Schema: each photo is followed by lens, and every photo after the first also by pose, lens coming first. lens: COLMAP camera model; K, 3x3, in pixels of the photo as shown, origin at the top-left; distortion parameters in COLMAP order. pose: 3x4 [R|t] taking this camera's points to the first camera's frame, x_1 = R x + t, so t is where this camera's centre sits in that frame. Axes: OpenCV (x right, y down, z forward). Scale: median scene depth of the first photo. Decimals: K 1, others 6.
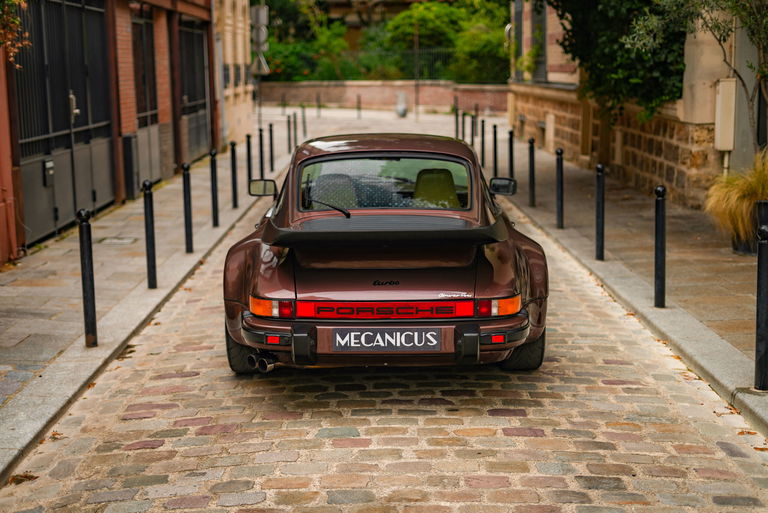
lens RADIAL K [[1146.8, 0, 385.0], [0, 1146.8, 257.8], [0, 0, 1]] dist [-0.019061, 0.004550]
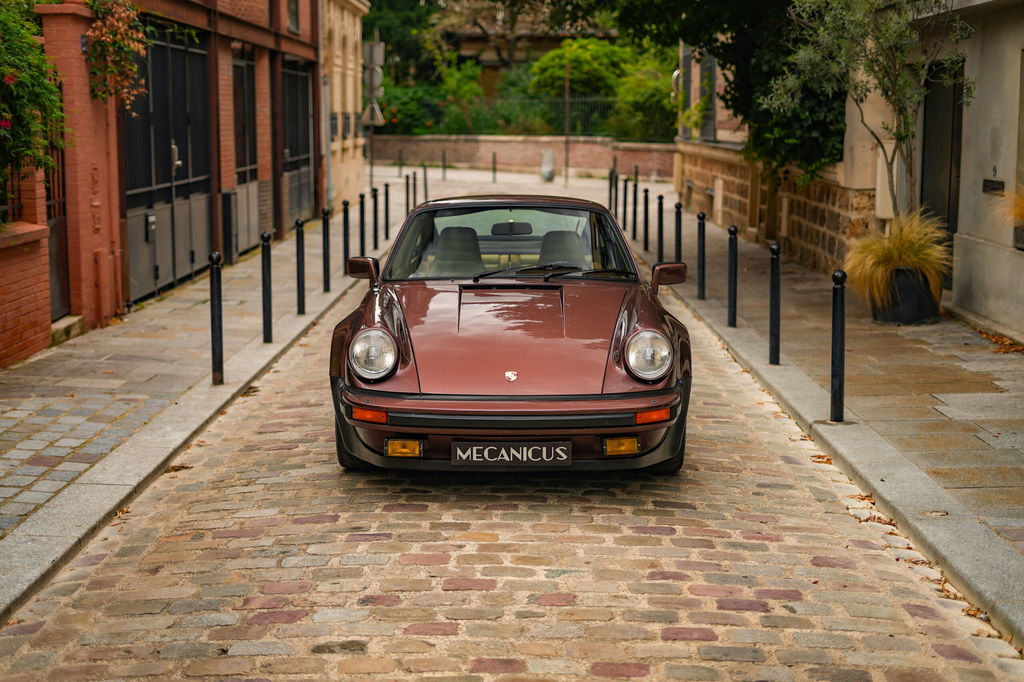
lens RADIAL K [[1549.9, 0, 512.7], [0, 1549.9, 334.0], [0, 0, 1]] dist [-0.022241, 0.017040]
pose [[0.999730, 0.019811, -0.012172, 0.012818], [-0.020119, 0.999466, -0.025761, 0.028039], [0.011655, 0.025999, 0.999594, -0.183567]]
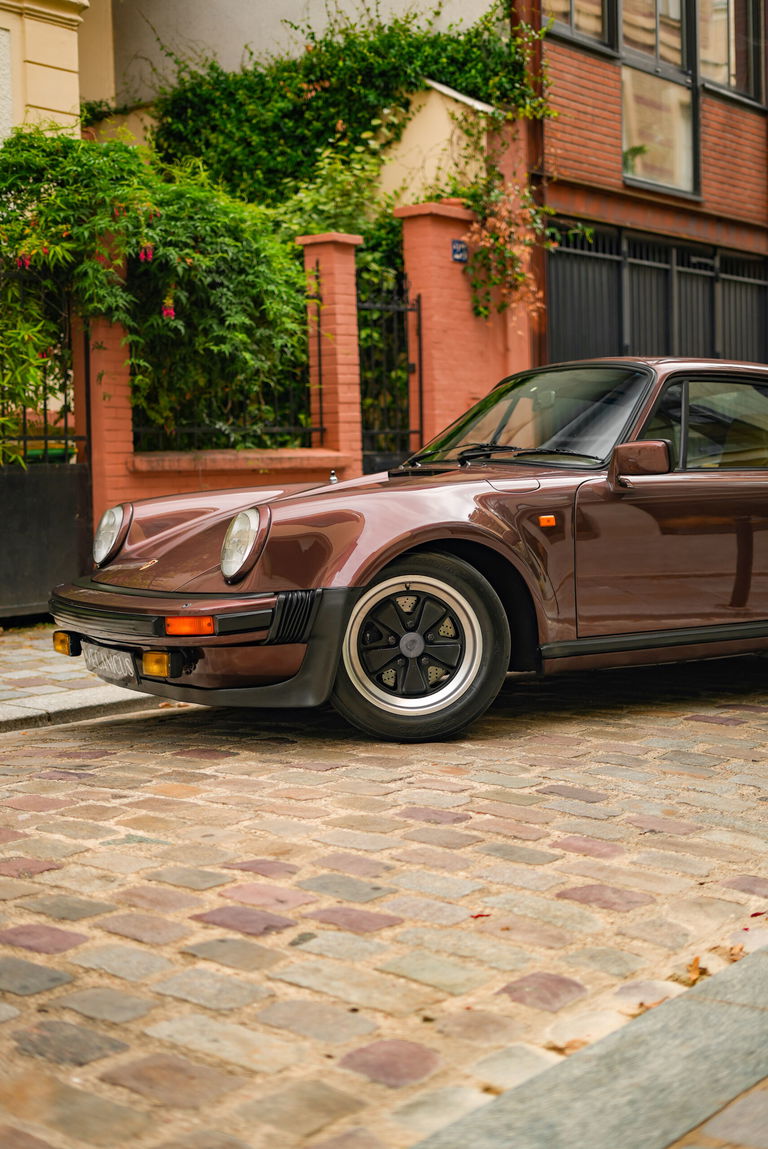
lens RADIAL K [[1696.1, 0, 381.0], [0, 1696.1, 574.7], [0, 0, 1]] dist [-0.013193, 0.029158]
pose [[0.792821, 0.040251, -0.608124, 0.201362], [-0.090938, 0.994459, -0.052735, 0.045227], [0.602632, 0.097111, 0.792089, 0.001724]]
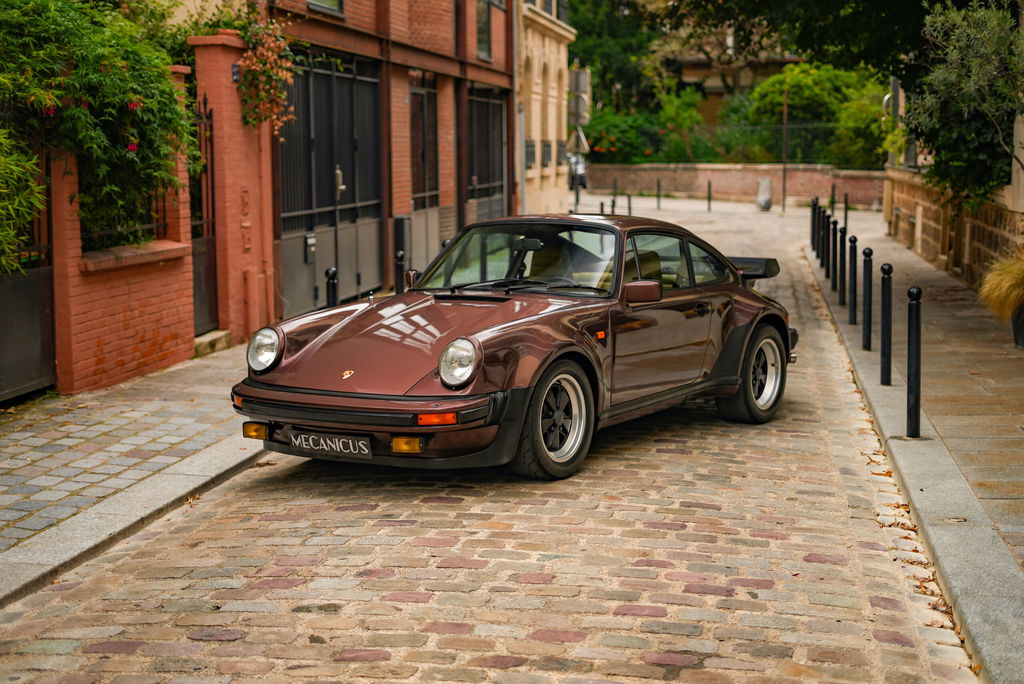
lens RADIAL K [[1602.0, 0, 515.8], [0, 1602.0, 359.2], [0, 0, 1]] dist [-0.022305, 0.027028]
pose [[0.985306, 0.033232, -0.167533, 0.077517], [-0.038606, 0.998836, -0.028917, 0.036794], [0.166377, 0.034960, 0.985442, -0.218184]]
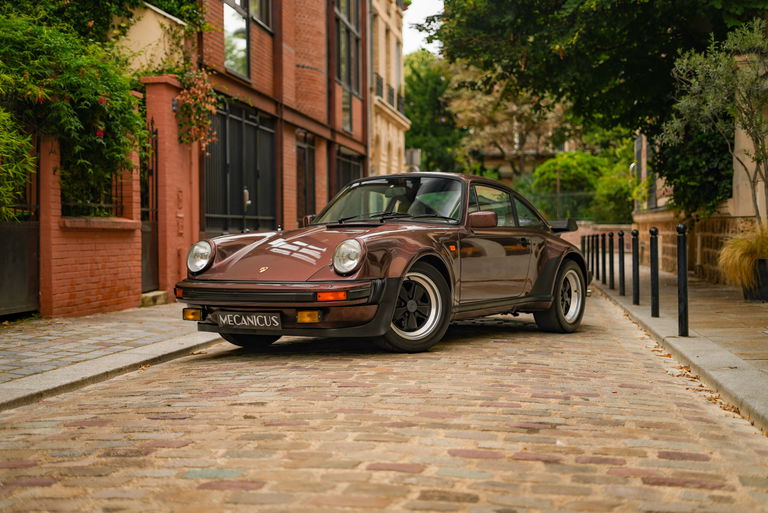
lens RADIAL K [[1142.8, 0, 384.8], [0, 1142.8, 255.9], [0, 0, 1]] dist [-0.019836, -0.022191]
pose [[0.988594, 0.013381, -0.150011, 0.062598], [-0.034838, 0.989349, -0.141333, 0.086896], [0.146522, 0.144947, 0.978530, -0.190463]]
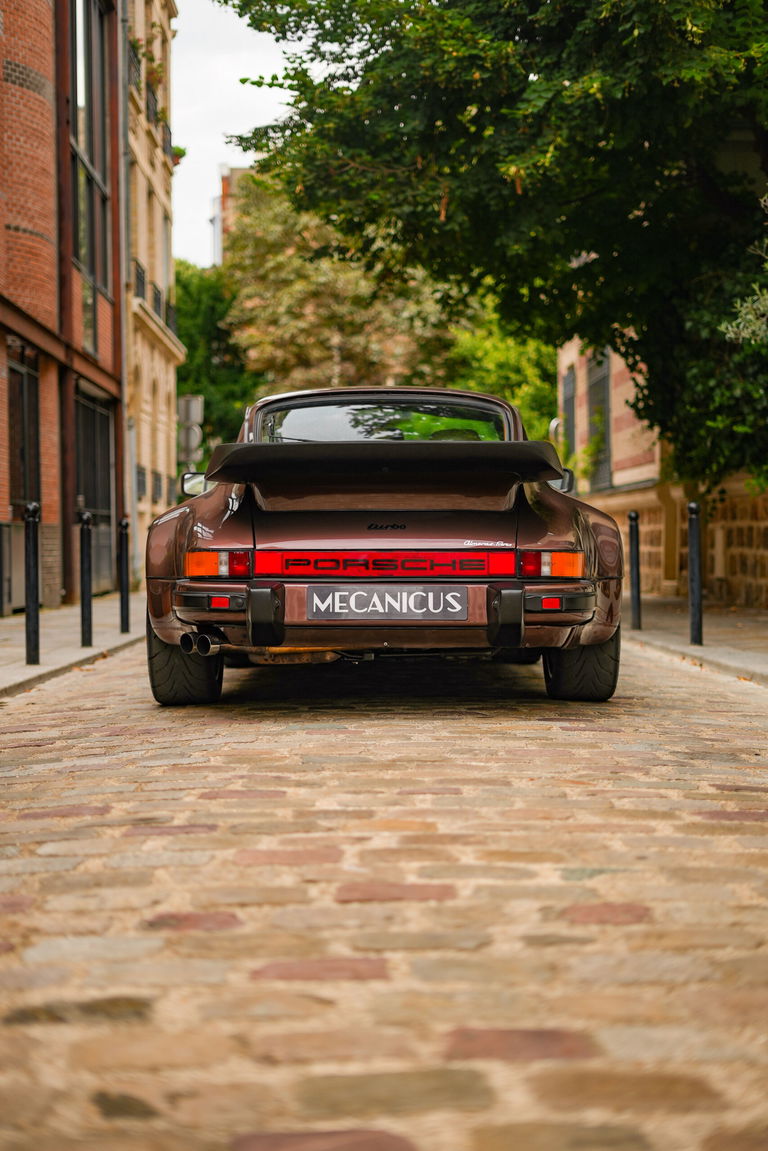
lens RADIAL K [[1718.7, 0, 379.8], [0, 1718.7, 566.0], [0, 0, 1]] dist [-0.019061, 0.004550]
pose [[0.999966, 0.006135, 0.005515, -0.003023], [-0.005211, 0.988026, -0.154198, 0.070705], [-0.006395, 0.154164, 0.988025, -0.002571]]
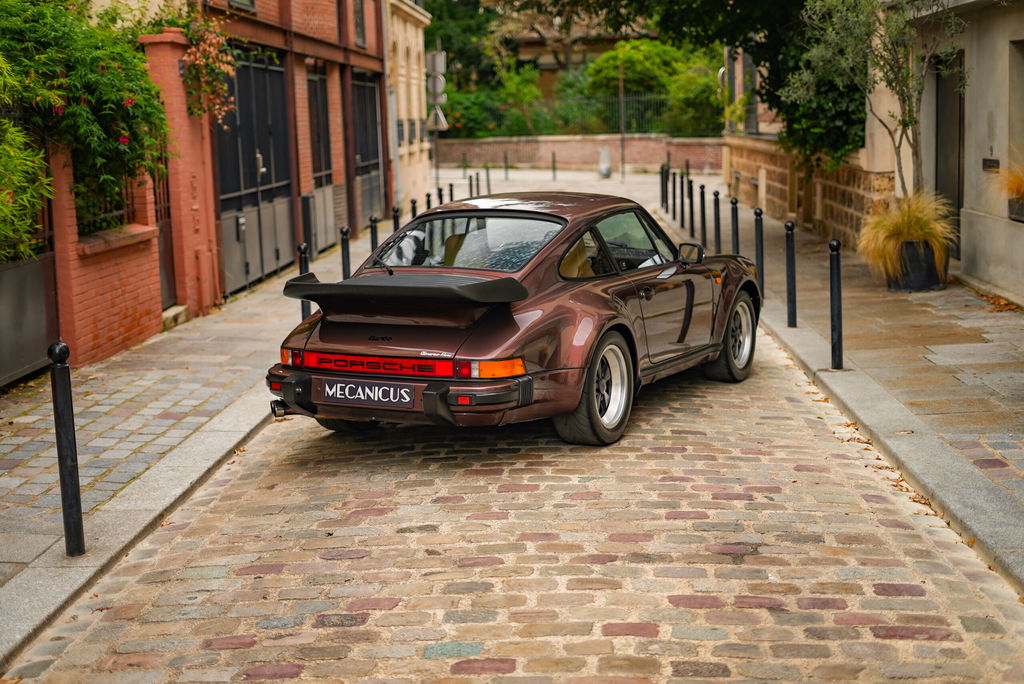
lens RADIAL K [[1529.1, 0, 513.4], [0, 1529.1, 343.7], [0, 0, 1]] dist [-0.019061, 0.004550]
pose [[0.998298, -0.010010, -0.057452, 0.024364], [0.008980, 0.999795, -0.018149, 0.042508], [0.057622, 0.017603, 0.998183, -0.273048]]
